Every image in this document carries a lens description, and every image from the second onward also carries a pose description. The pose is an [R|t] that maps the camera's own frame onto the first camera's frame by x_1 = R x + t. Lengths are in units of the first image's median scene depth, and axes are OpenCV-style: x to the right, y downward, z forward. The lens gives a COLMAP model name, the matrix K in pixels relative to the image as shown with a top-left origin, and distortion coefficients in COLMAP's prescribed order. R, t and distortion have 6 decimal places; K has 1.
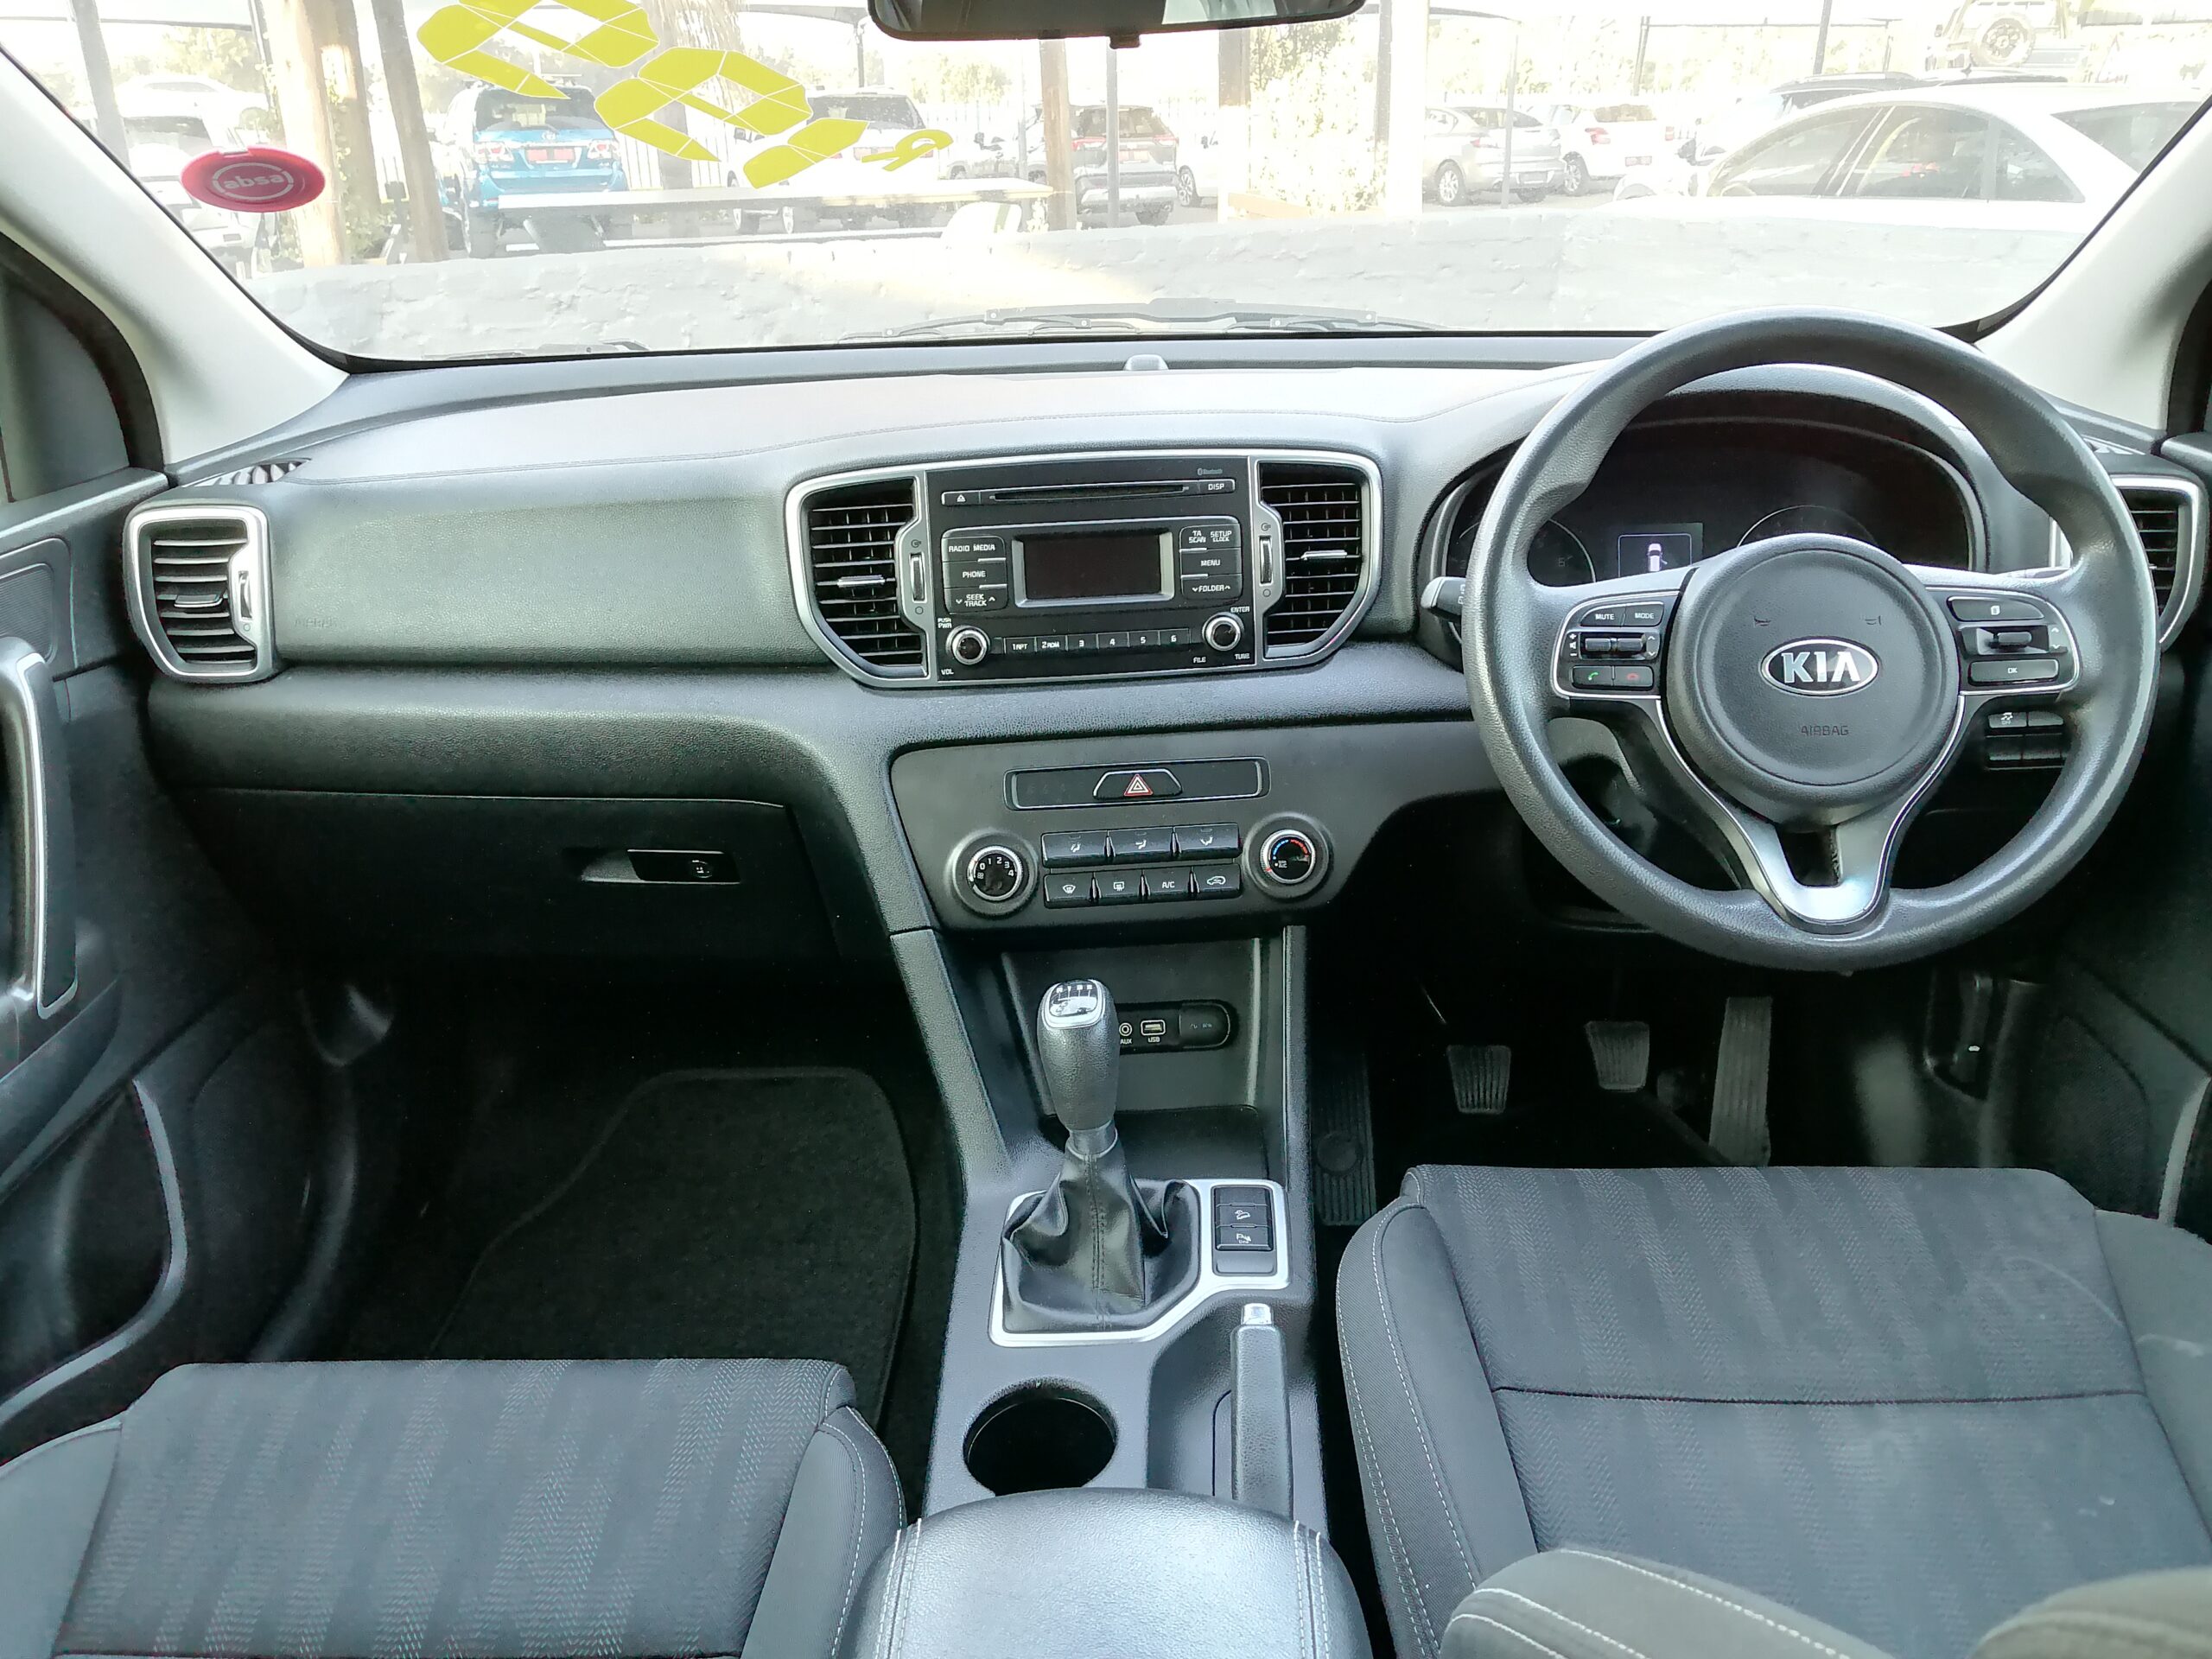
lens RADIAL K [[1654.7, 0, 1107.9], [0, 1654.7, 829.5], [0, 0, 1]] dist [0.033634, -0.058714]
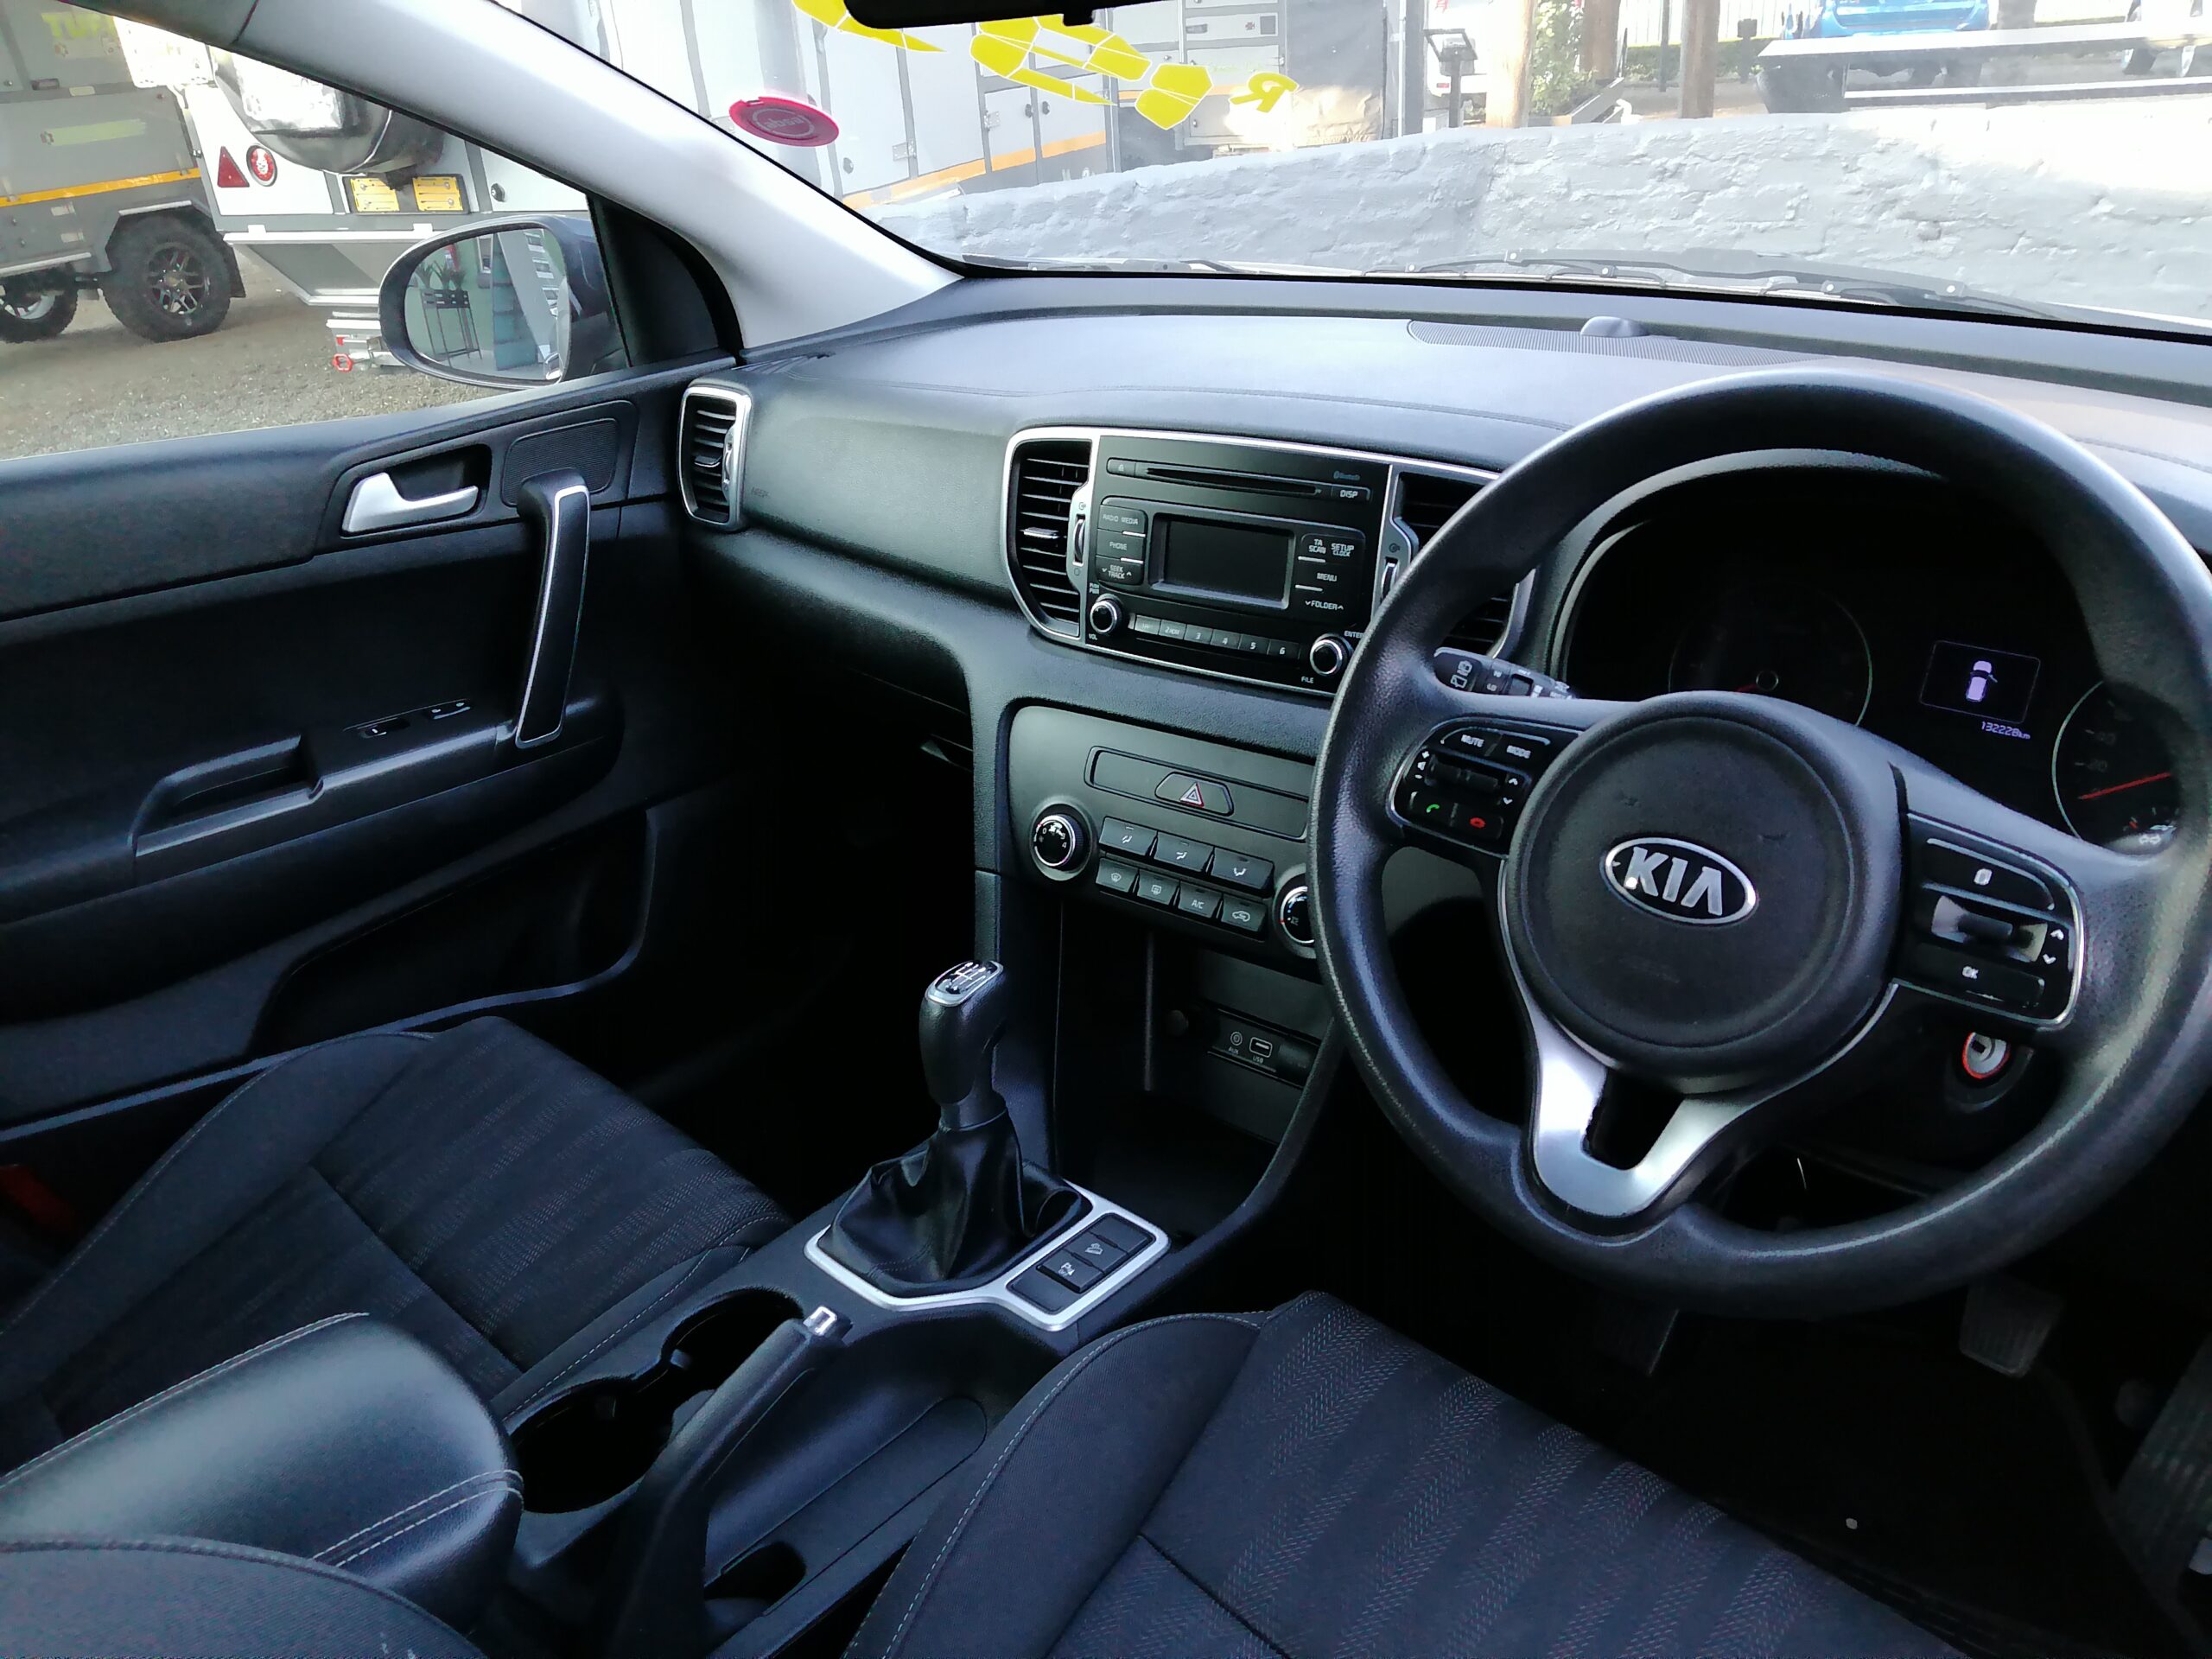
lens RADIAL K [[1654.7, 0, 1115.3], [0, 1654.7, 818.3], [0, 0, 1]] dist [0.033634, -0.058714]
pose [[0.740403, 0.271221, -0.615014, 0.563780], [-0.221365, 0.962325, 0.157888, -0.151284], [0.634666, 0.019242, 0.772547, 0.234635]]
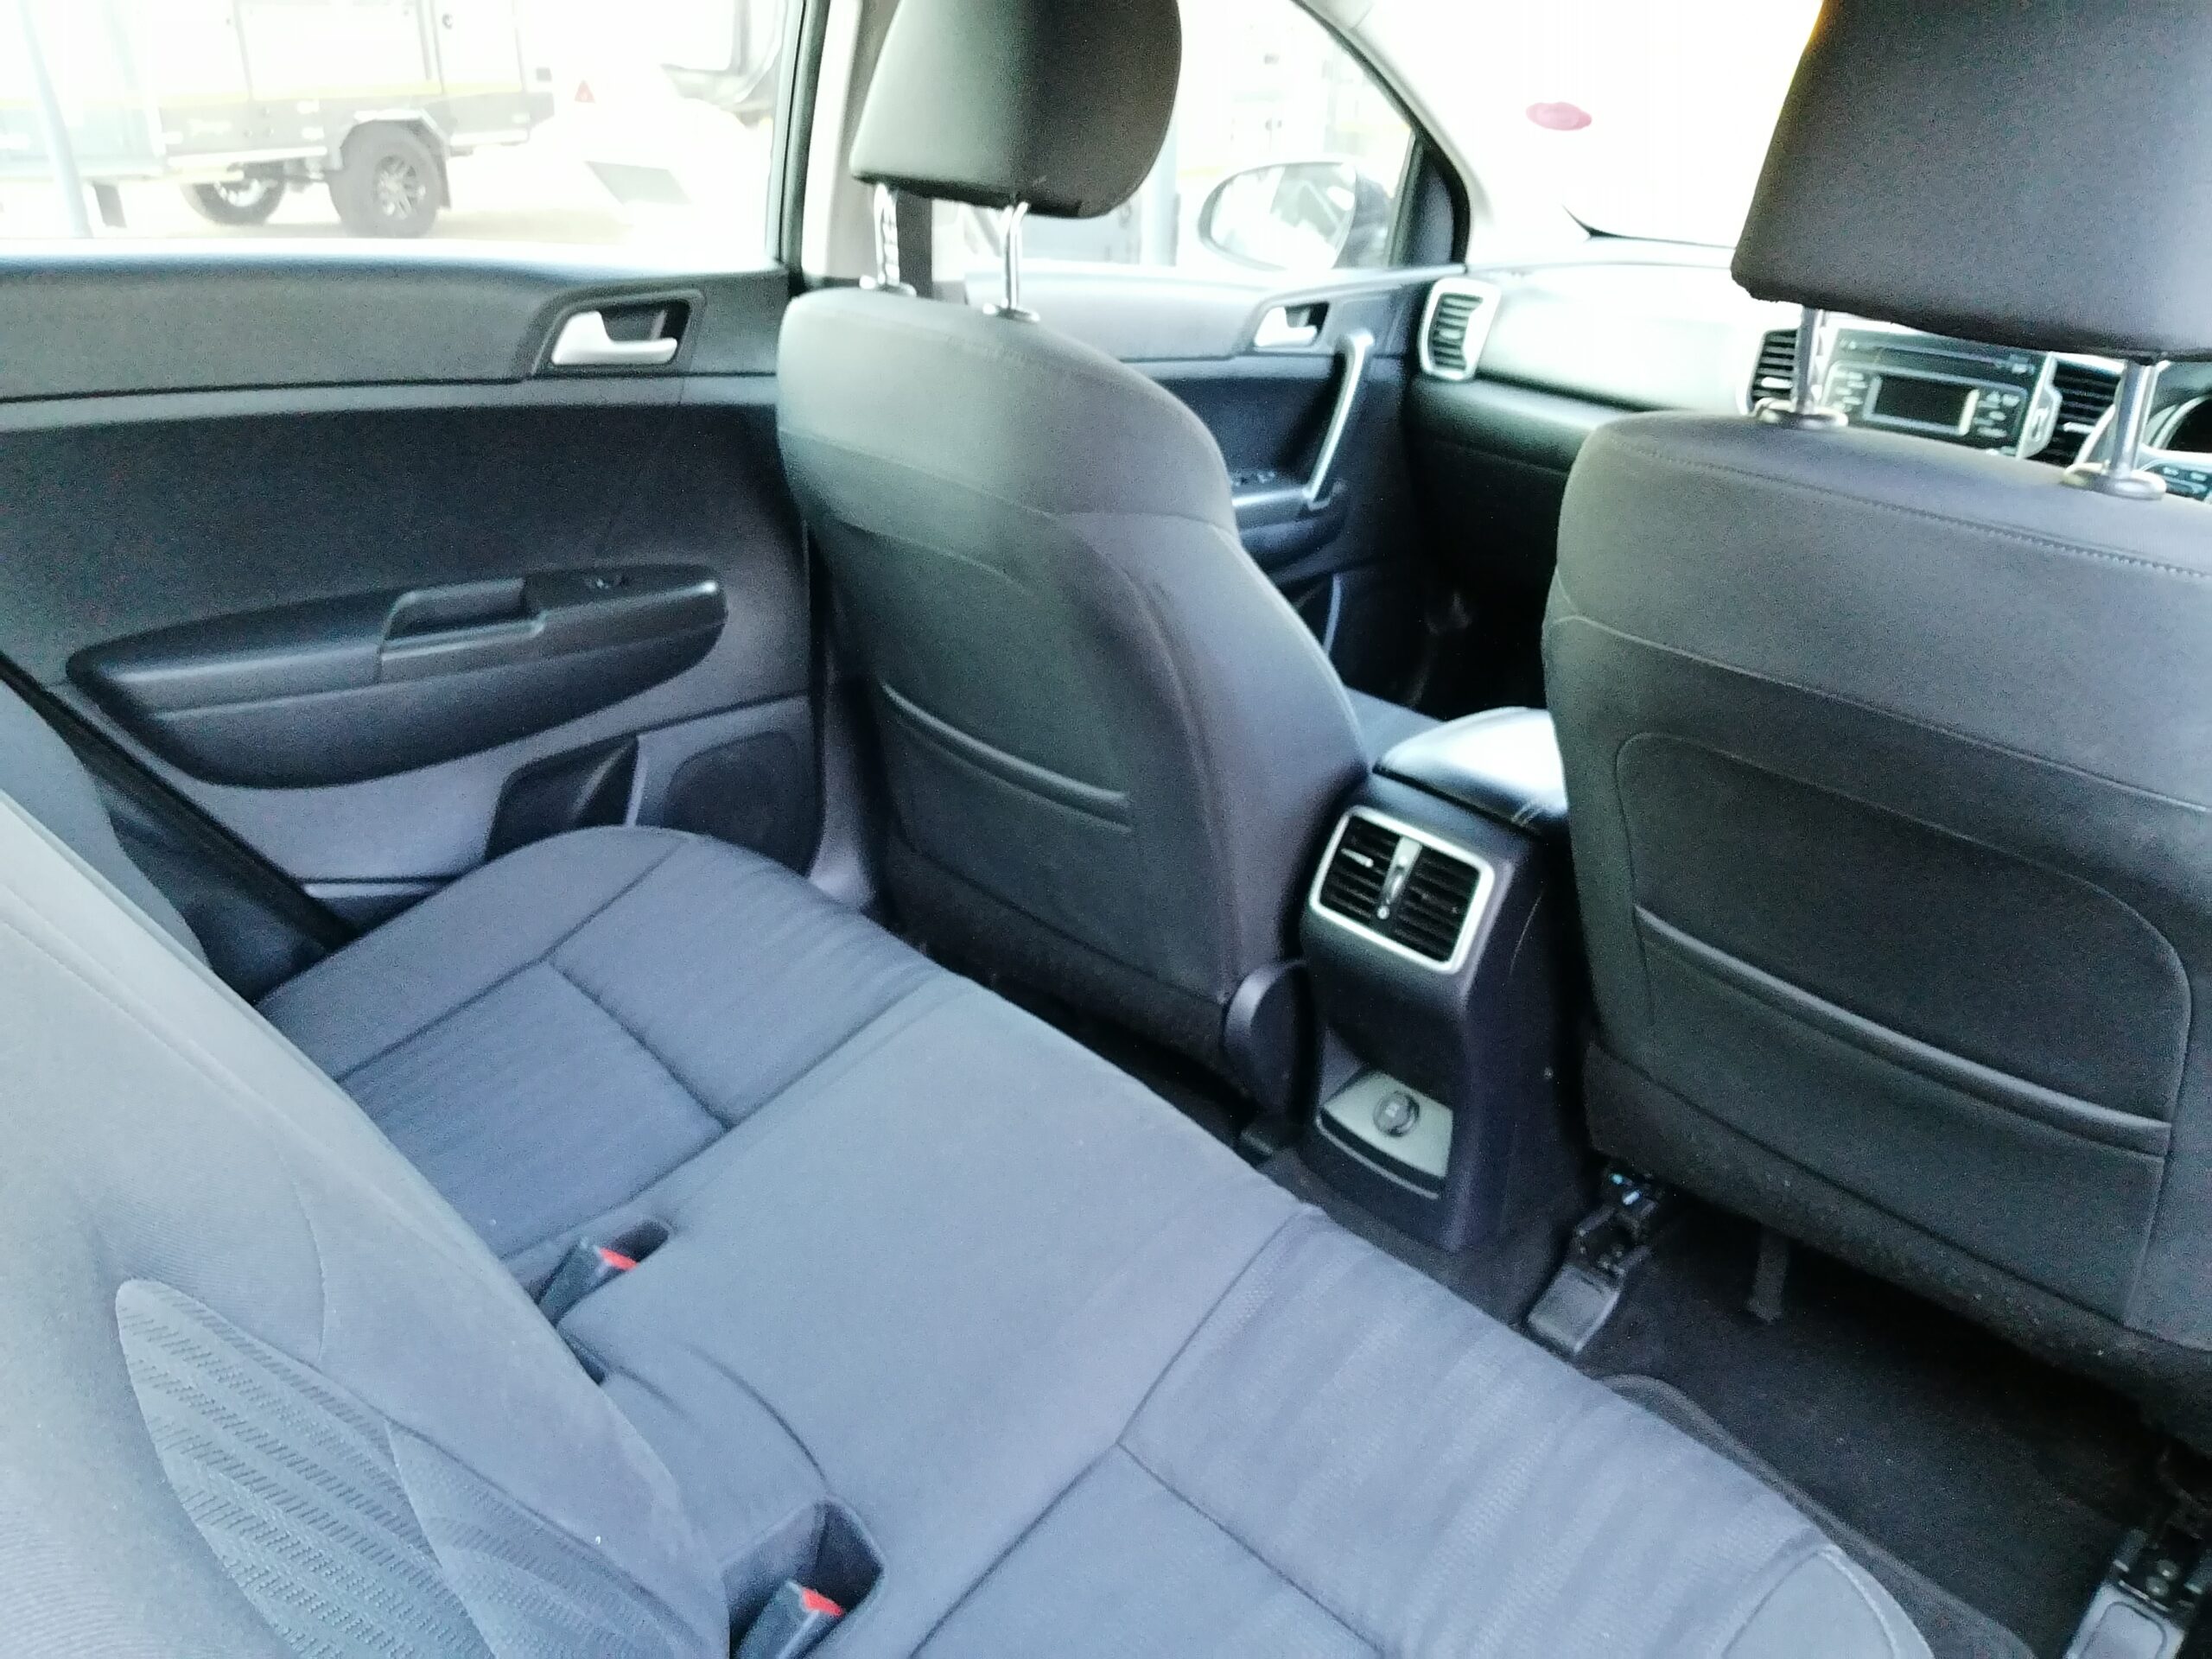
lens RADIAL K [[1654.7, 0, 1111.3], [0, 1654.7, 827.6], [0, 0, 1]] dist [0.033634, -0.058714]
pose [[0.695340, 0.358138, -0.623089, 0.587069], [-0.337140, 0.928222, 0.157289, 0.227504], [0.634696, 0.100699, 0.766172, -0.663612]]
